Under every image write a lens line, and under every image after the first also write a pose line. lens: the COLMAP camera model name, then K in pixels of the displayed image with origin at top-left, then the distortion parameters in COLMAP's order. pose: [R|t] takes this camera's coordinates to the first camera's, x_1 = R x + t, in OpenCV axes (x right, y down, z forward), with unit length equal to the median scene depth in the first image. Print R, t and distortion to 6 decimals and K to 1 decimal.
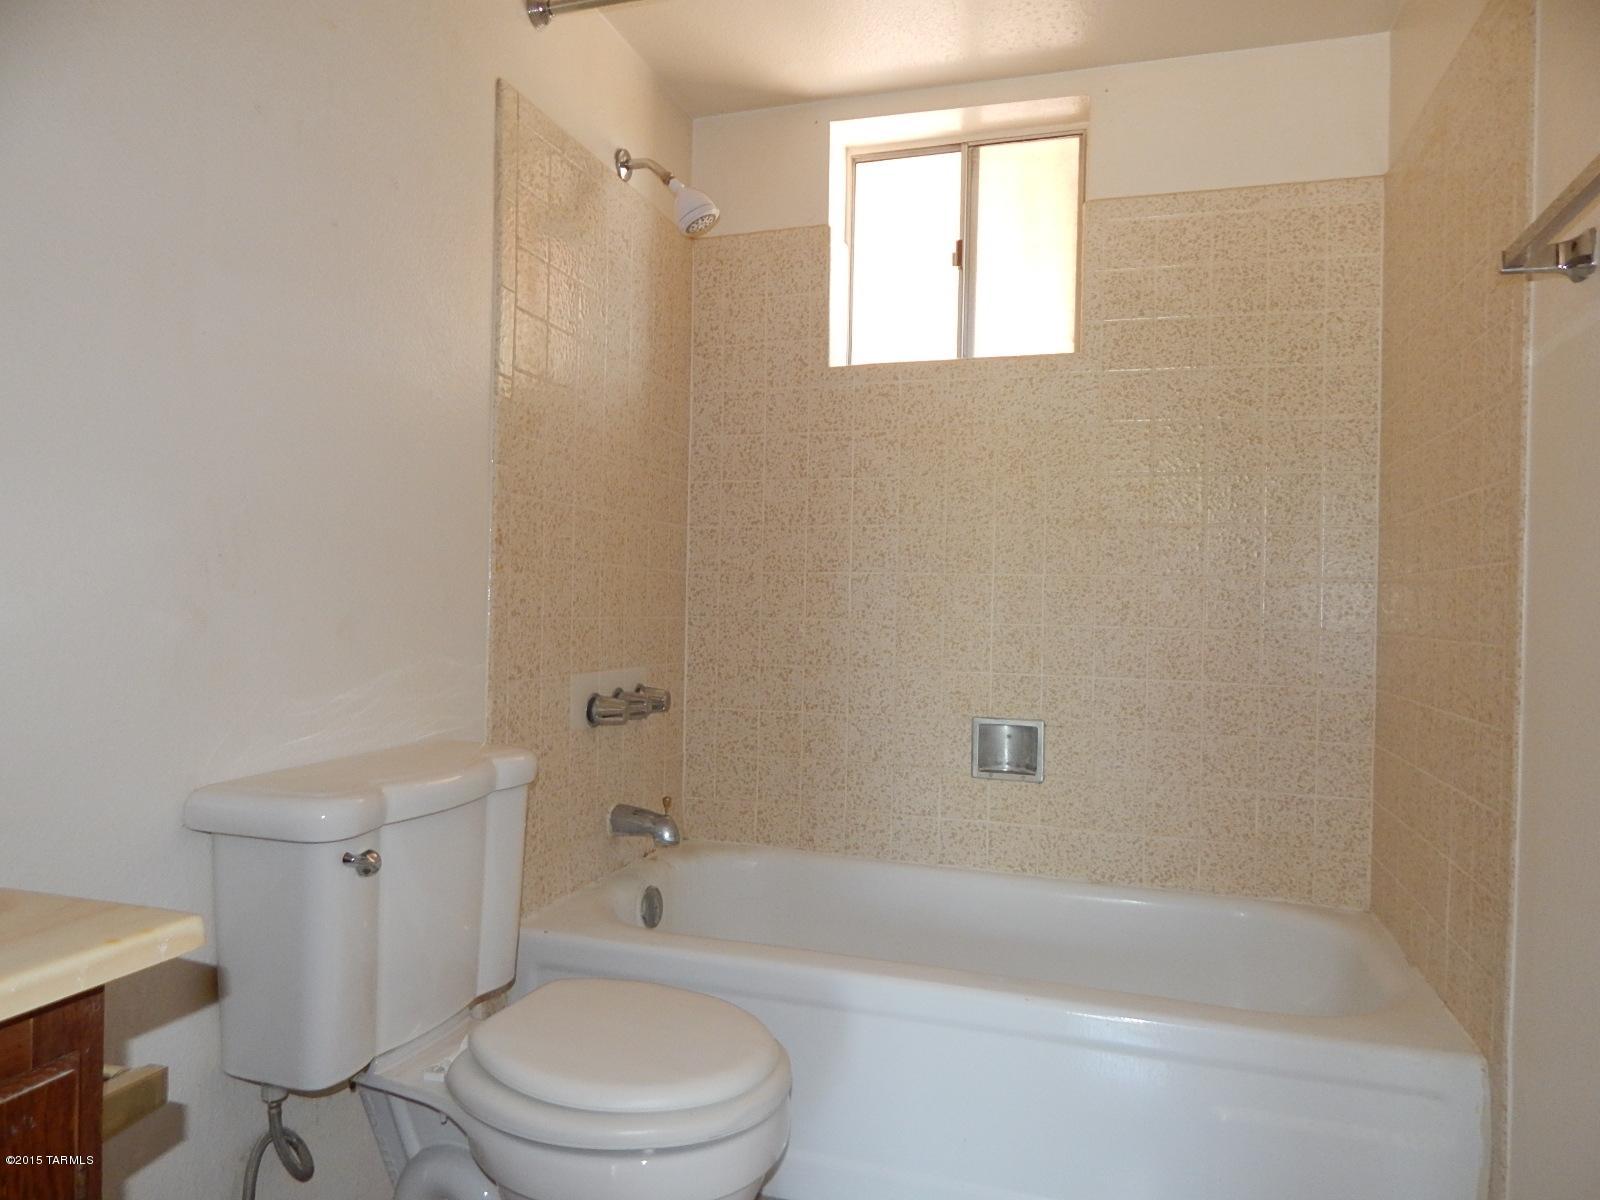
lens RADIAL K [[1080.3, 0, 805.9], [0, 1080.3, 592.0], [0, 0, 1]] dist [0.036049, -0.028795]
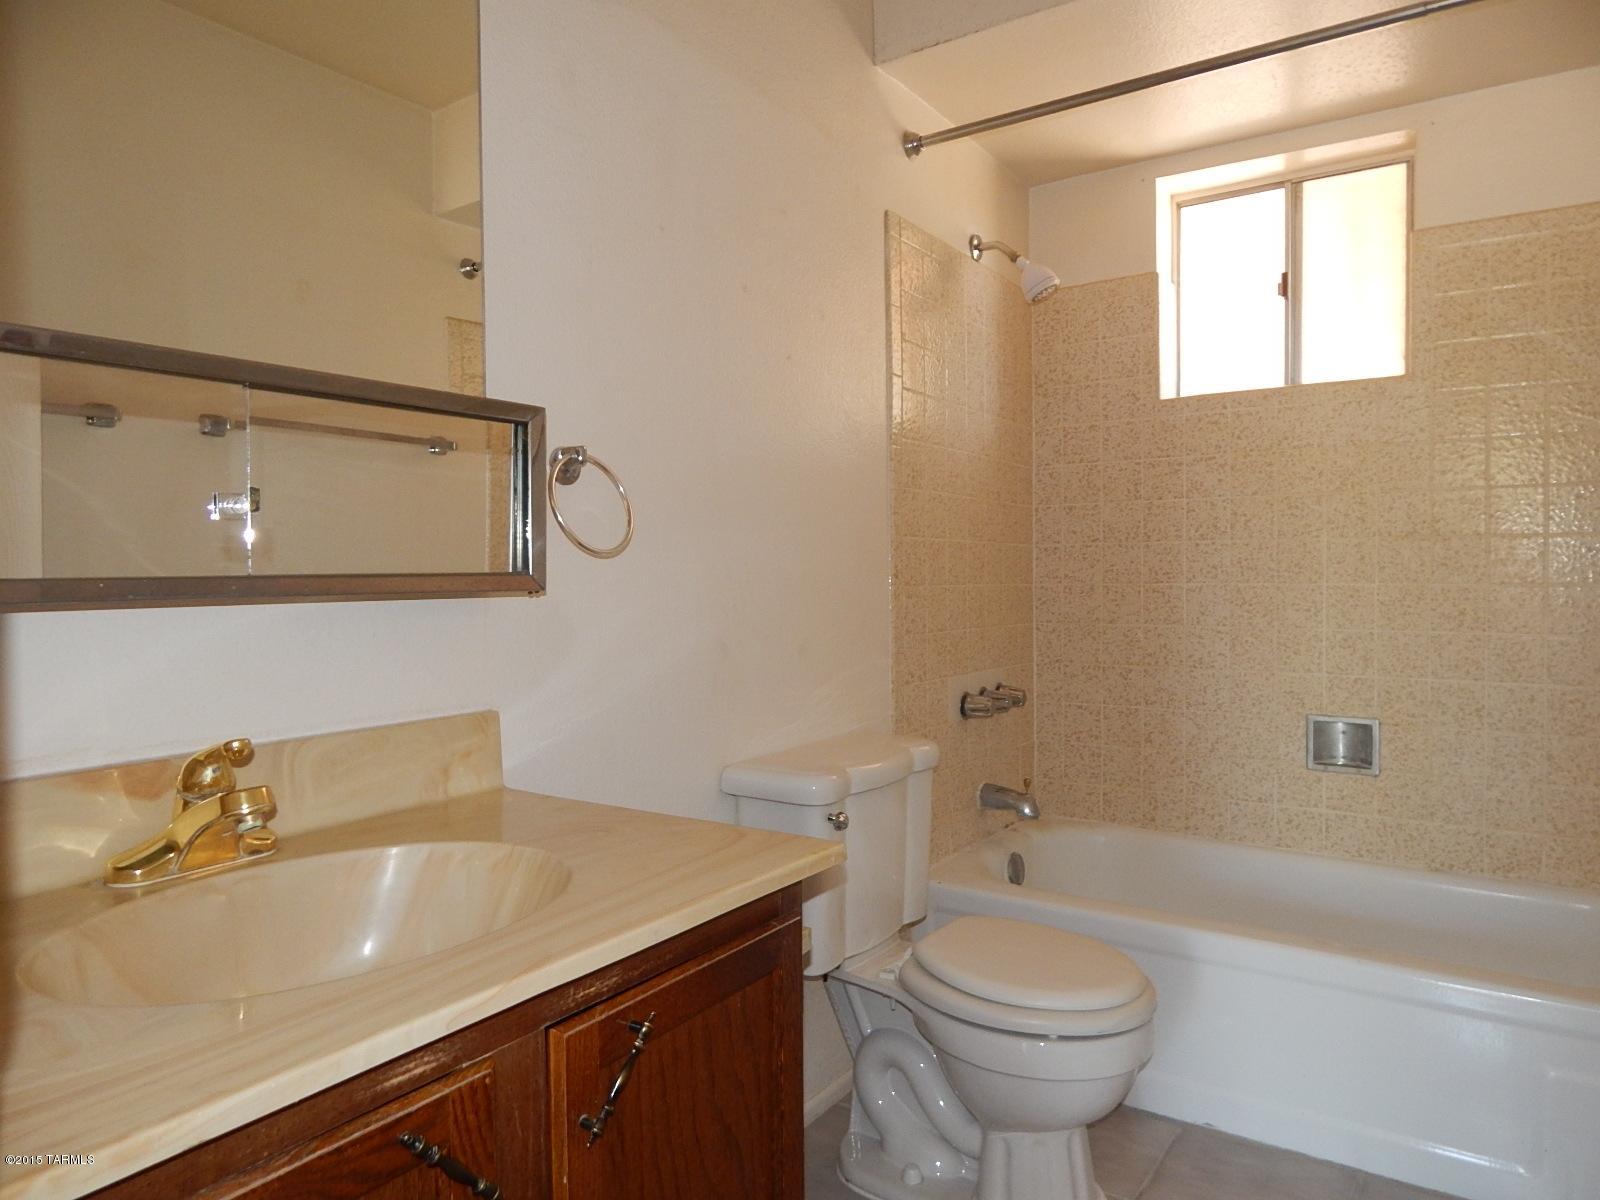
lens RADIAL K [[1043.0, 0, 810.6], [0, 1043.0, 589.6], [0, 0, 1]] dist [0.007876, -0.004856]
pose [[0.957438, -0.021352, -0.287848, -0.020537], [0.025346, 0.999627, 0.010156, -0.035529], [0.287523, -0.017019, 0.957622, -0.161279]]
